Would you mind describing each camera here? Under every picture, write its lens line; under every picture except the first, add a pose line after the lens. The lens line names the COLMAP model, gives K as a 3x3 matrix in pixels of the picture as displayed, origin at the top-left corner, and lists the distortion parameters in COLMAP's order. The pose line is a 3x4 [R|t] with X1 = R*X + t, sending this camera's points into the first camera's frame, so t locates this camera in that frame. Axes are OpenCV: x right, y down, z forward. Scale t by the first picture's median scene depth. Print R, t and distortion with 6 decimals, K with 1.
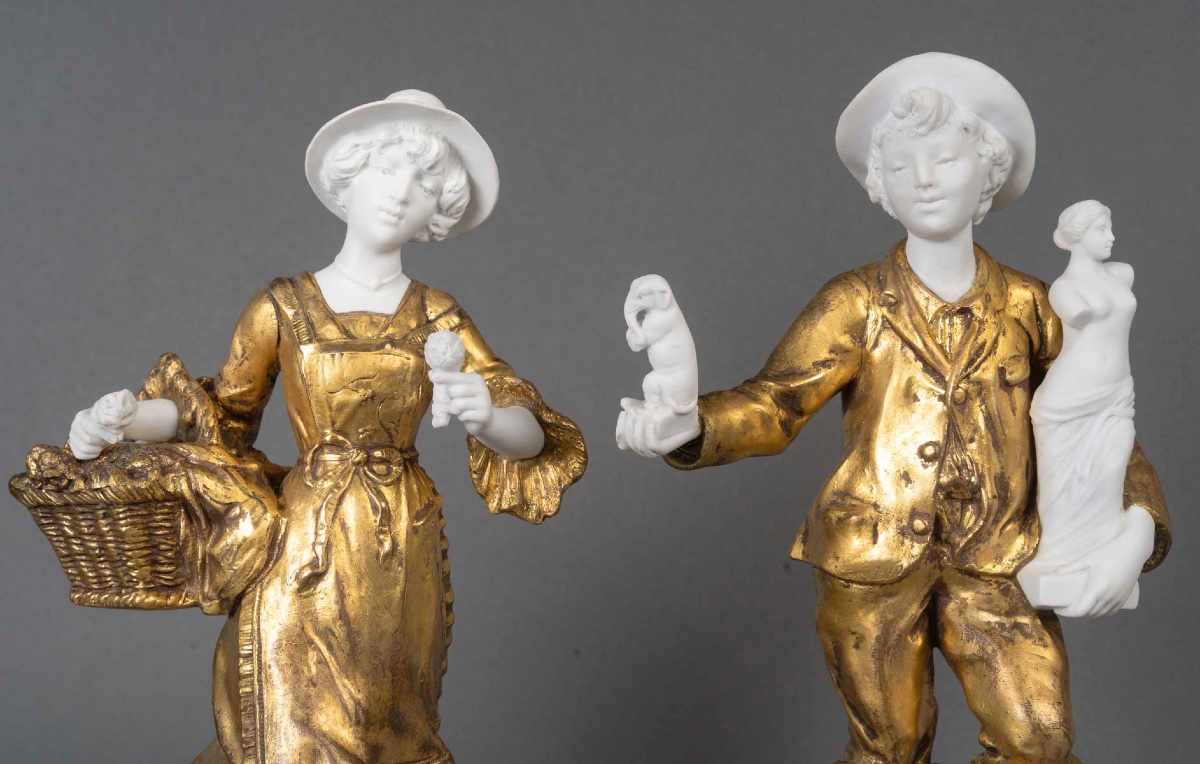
lens RADIAL K [[2197.9, 0, 593.1], [0, 2197.9, 378.7], [0, 0, 1]] dist [0.078059, 0.000000]
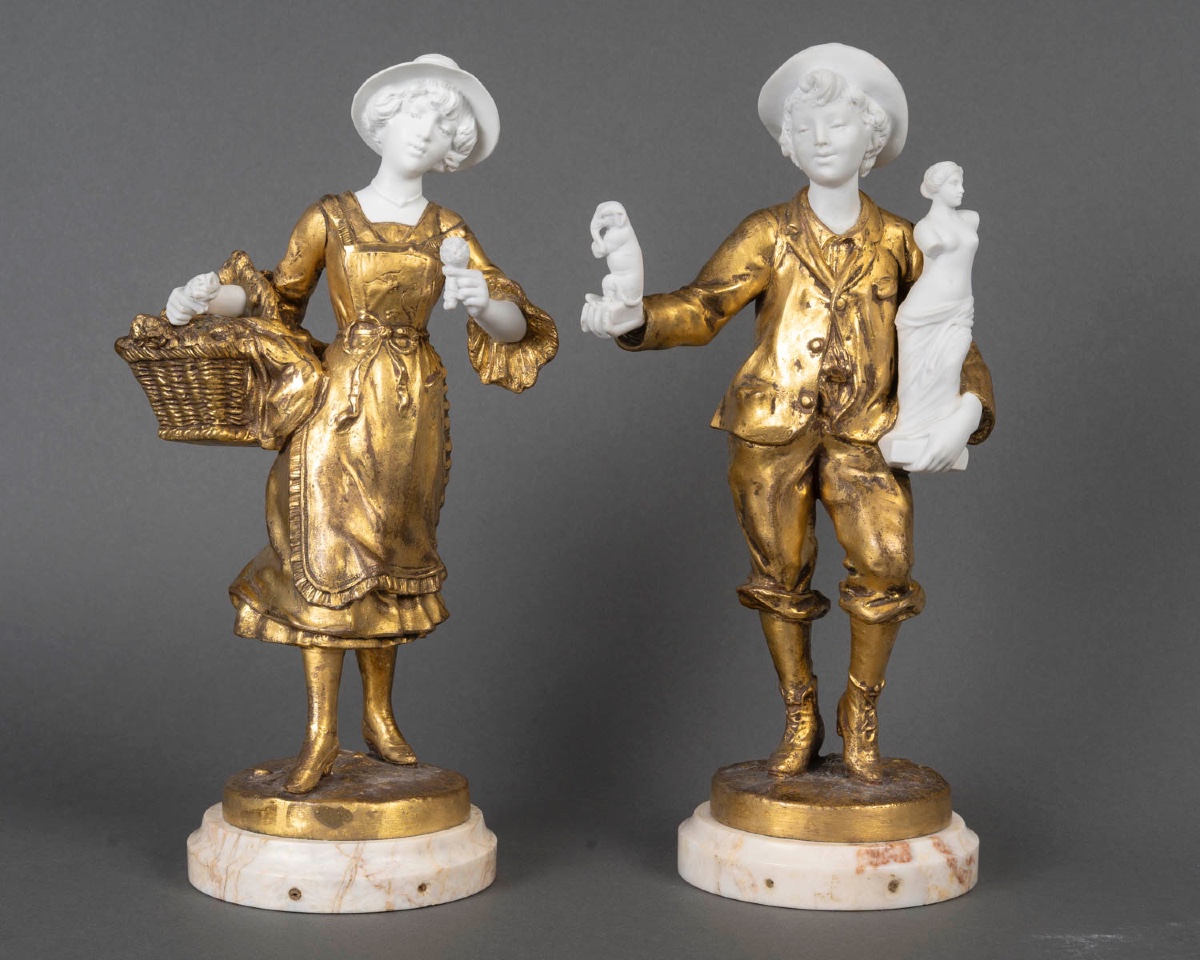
lens RADIAL K [[2599.1, 0, 607.0], [0, 2599.1, 485.4], [0, 0, 1]] dist [0.073432, 0.000000]
pose [[0.999026, 0.041258, 0.015649, 0.005485], [-0.041724, 0.998658, 0.030683, 0.073624], [-0.014362, -0.031306, 0.999407, -0.561483]]
